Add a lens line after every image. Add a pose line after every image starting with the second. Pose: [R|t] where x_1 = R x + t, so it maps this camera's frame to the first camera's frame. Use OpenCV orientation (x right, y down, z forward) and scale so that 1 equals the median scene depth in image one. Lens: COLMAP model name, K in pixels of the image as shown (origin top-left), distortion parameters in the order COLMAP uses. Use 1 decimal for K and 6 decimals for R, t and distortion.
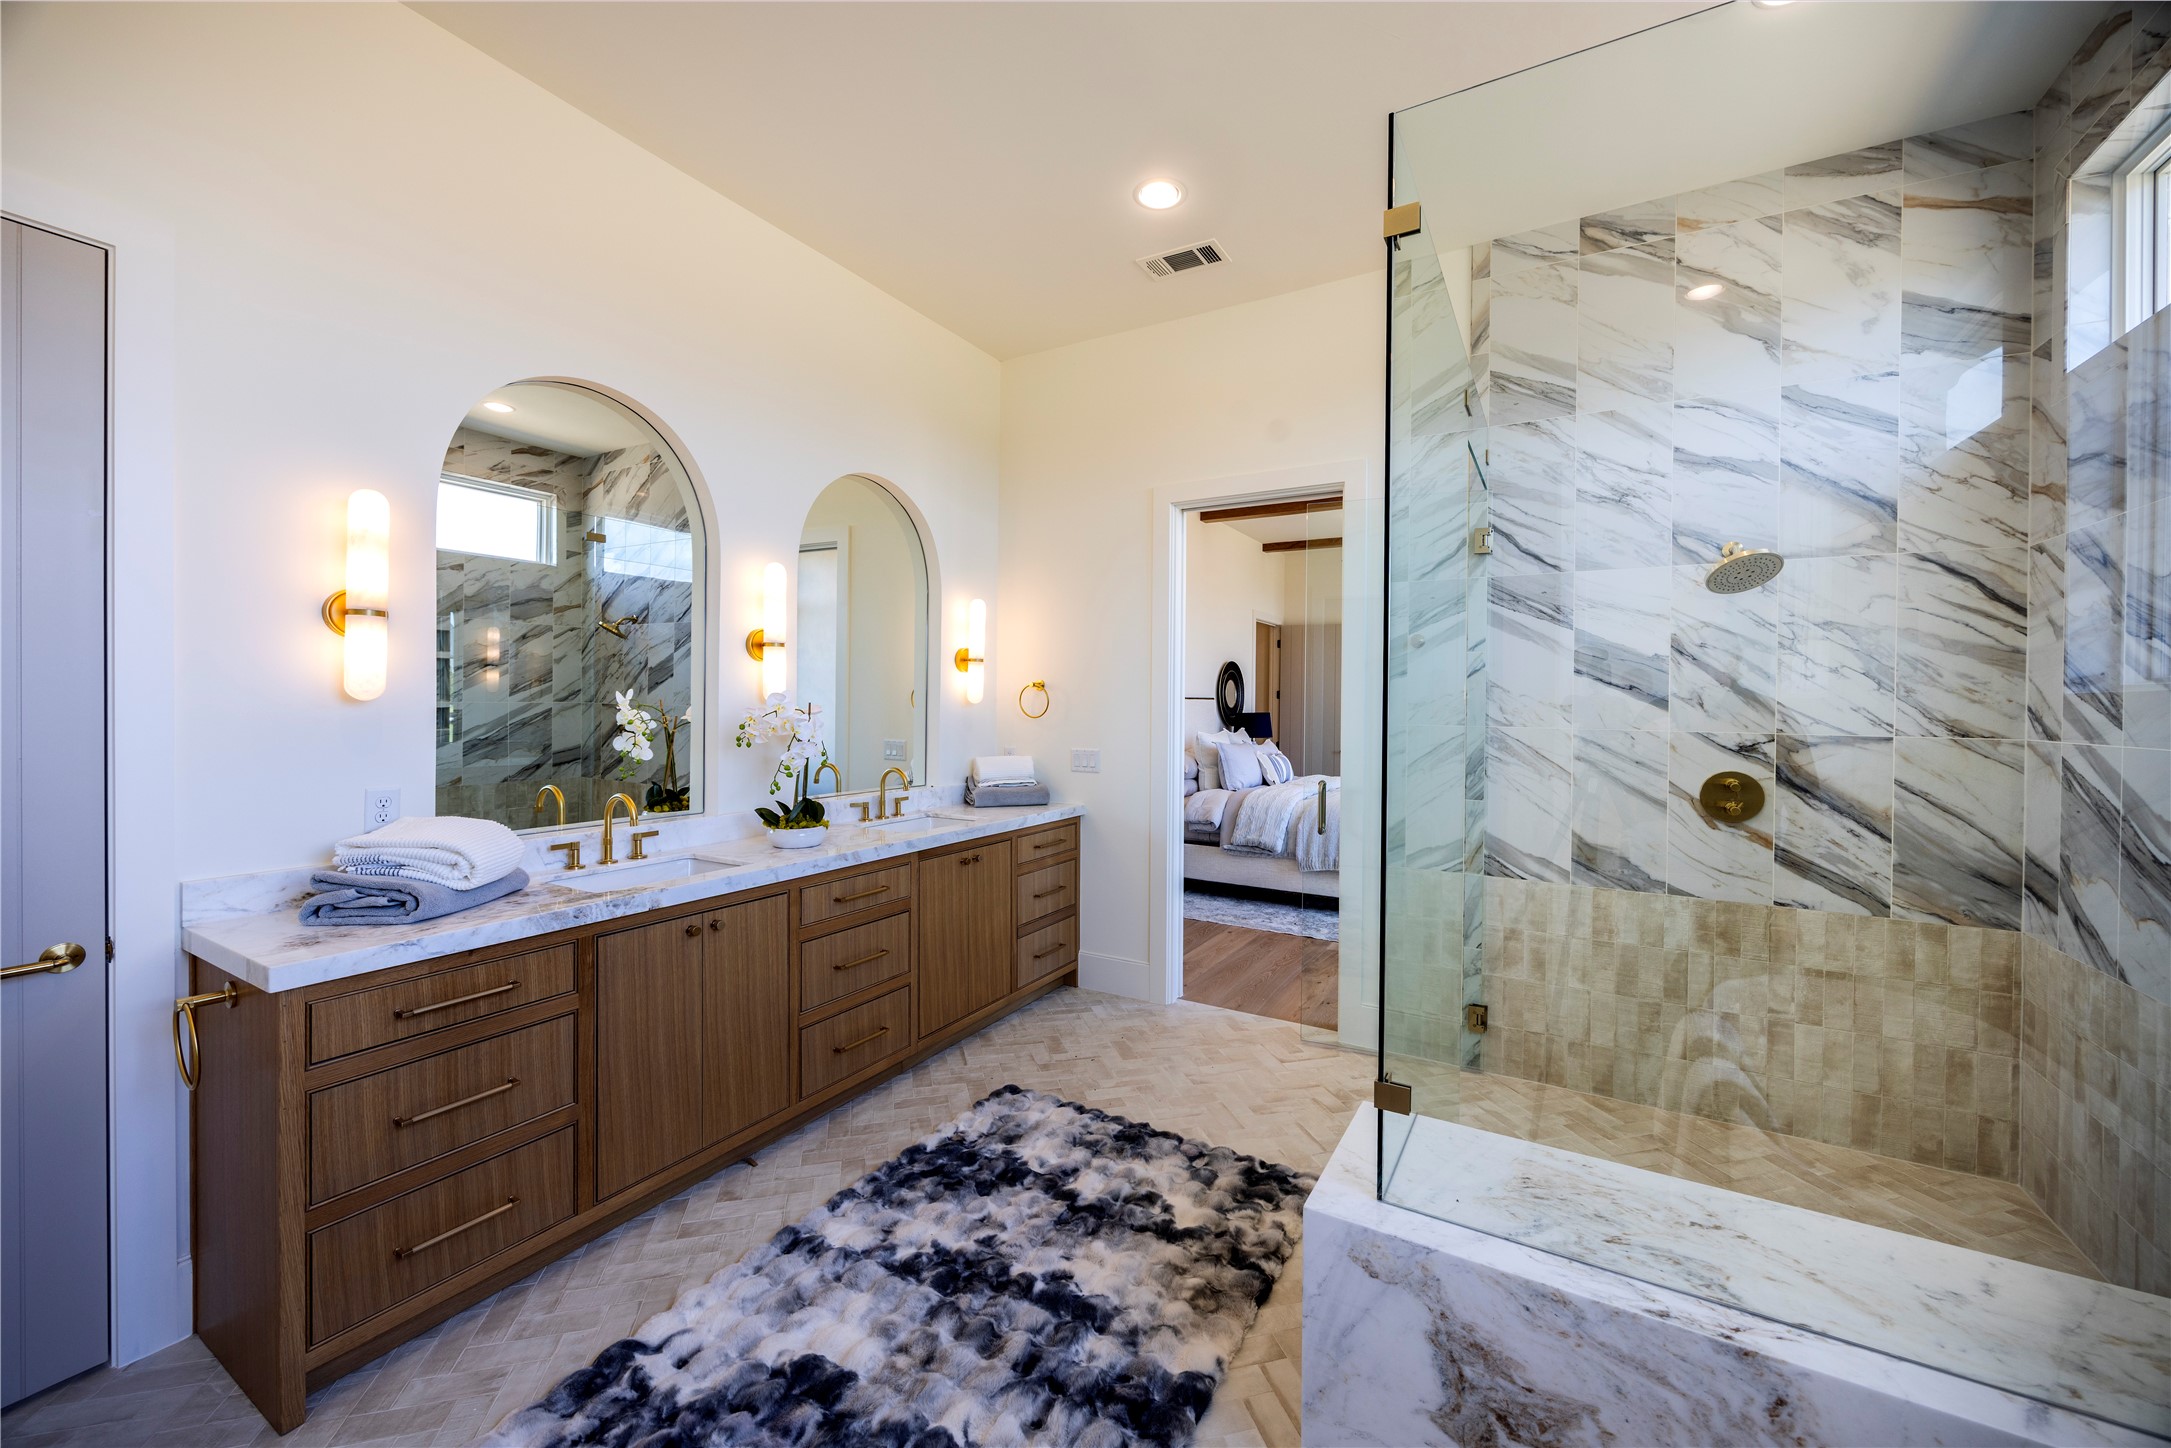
lens RADIAL K [[848.4, 0, 1083.5], [0, 848.4, 707.0], [0, 0, 1]] dist [-0.002273, 0.000331]
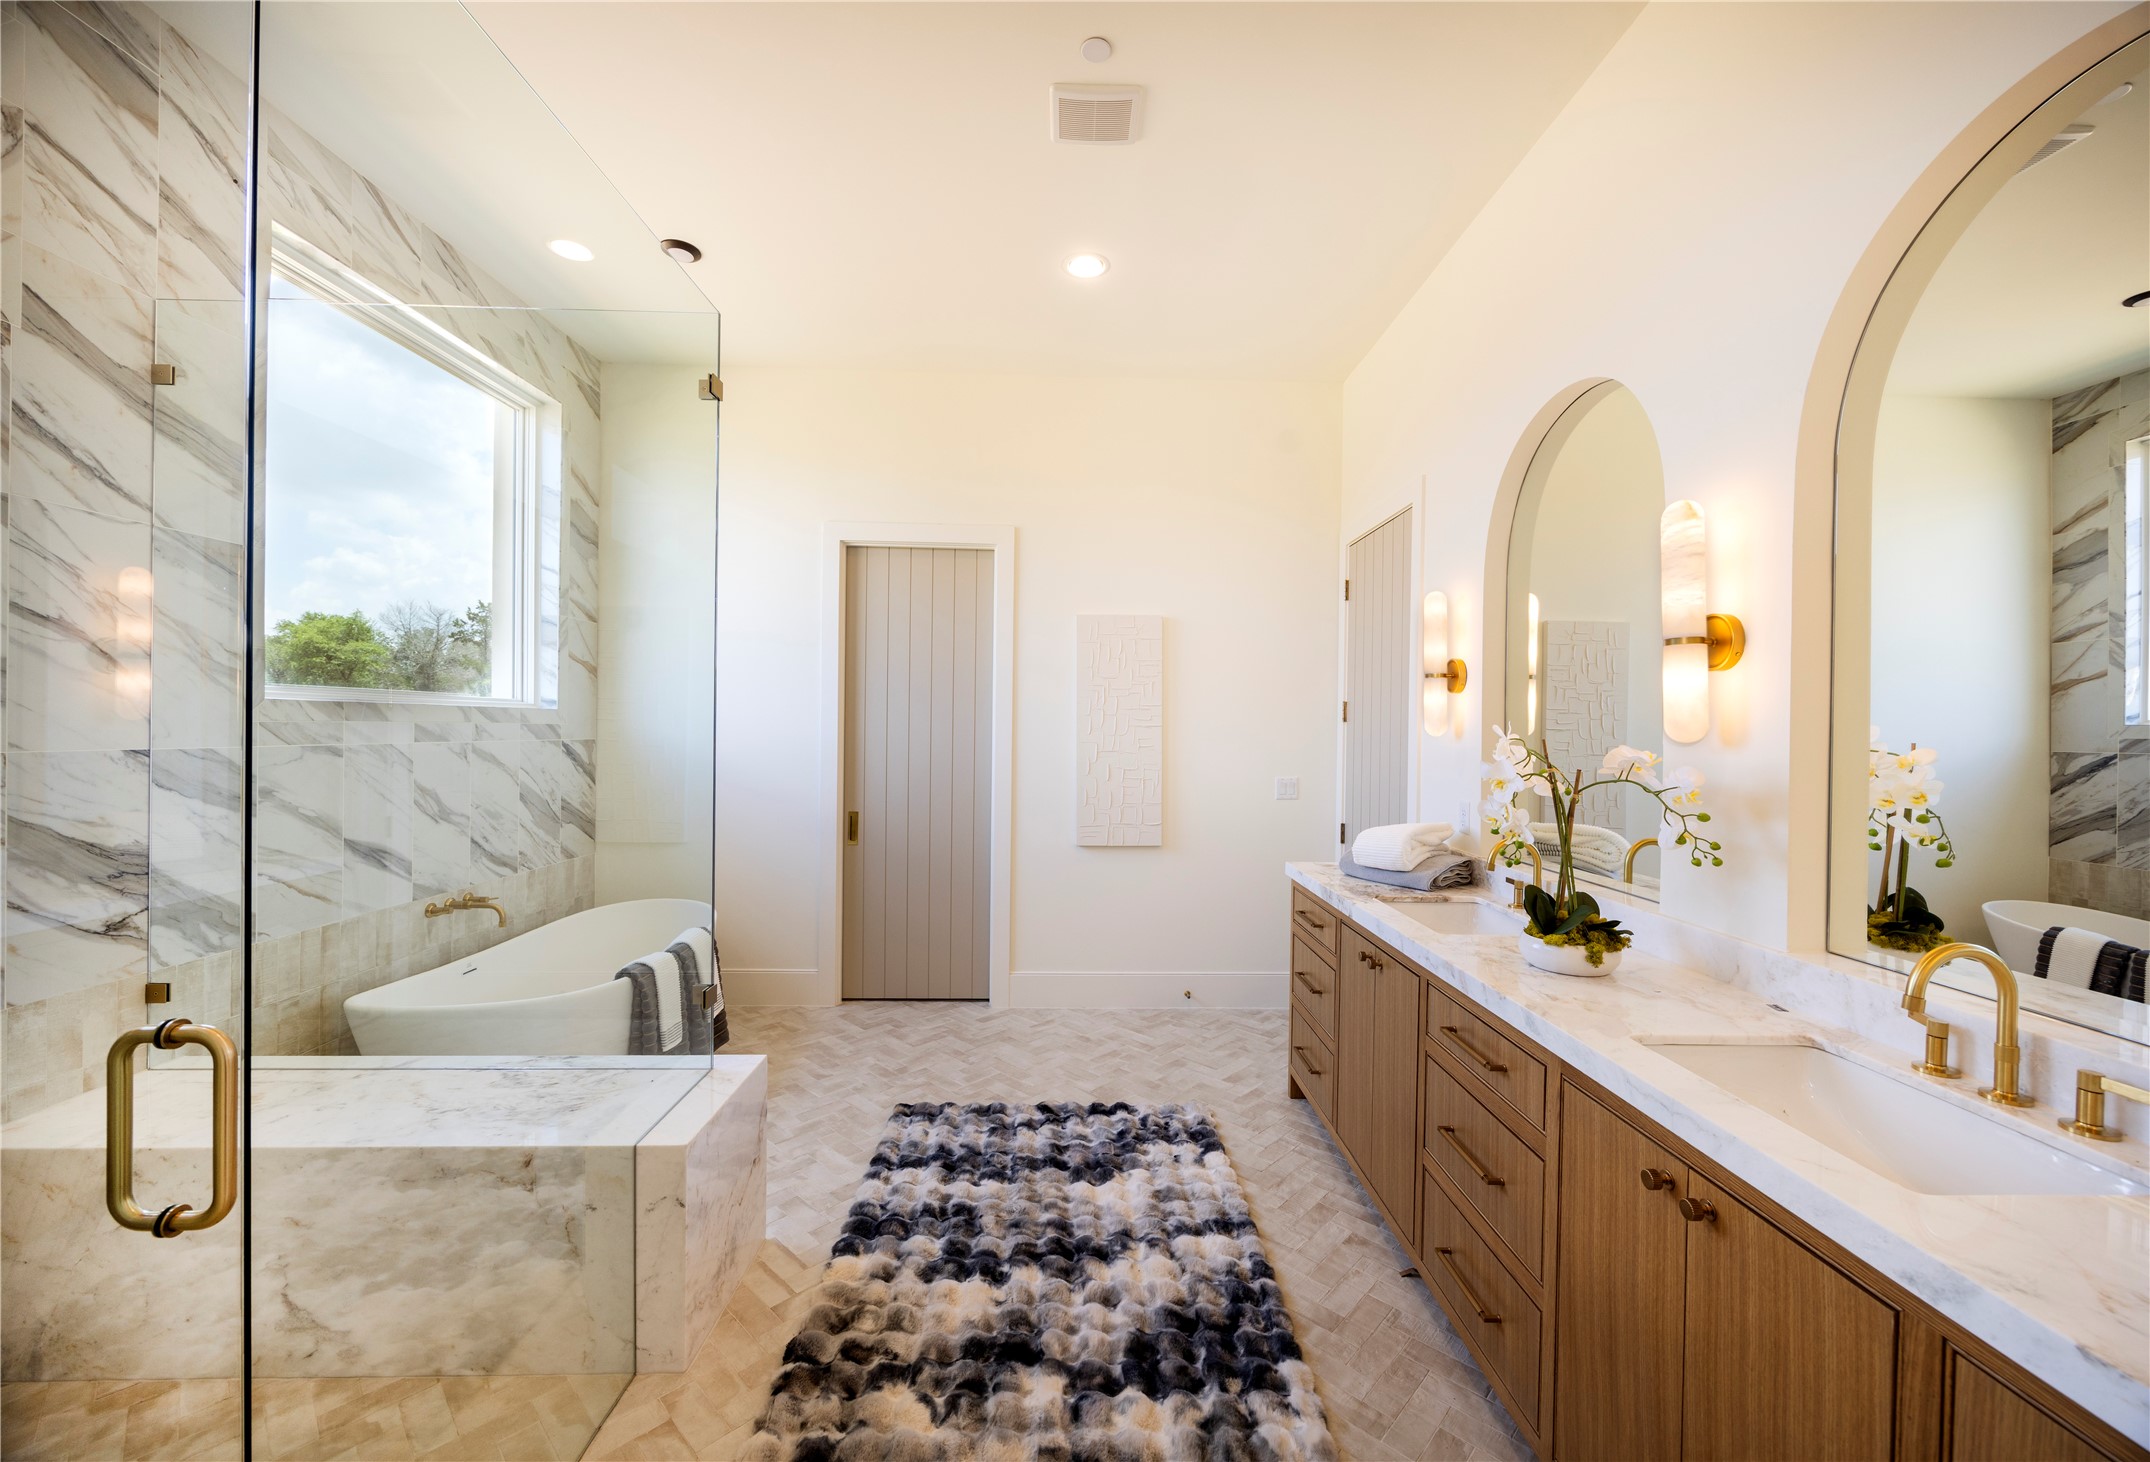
lens RADIAL K [[847.4, 0, 1075.0], [0, 847.4, 731.0], [0, 0, 1]] dist [-0.000515, -0.000011]
pose [[-0.859113, -0.018590, -0.511449, 0.402869], [-0.024824, 0.999677, 0.005362, -0.008427], [0.511184, 0.017303, -0.859297, 1.805654]]
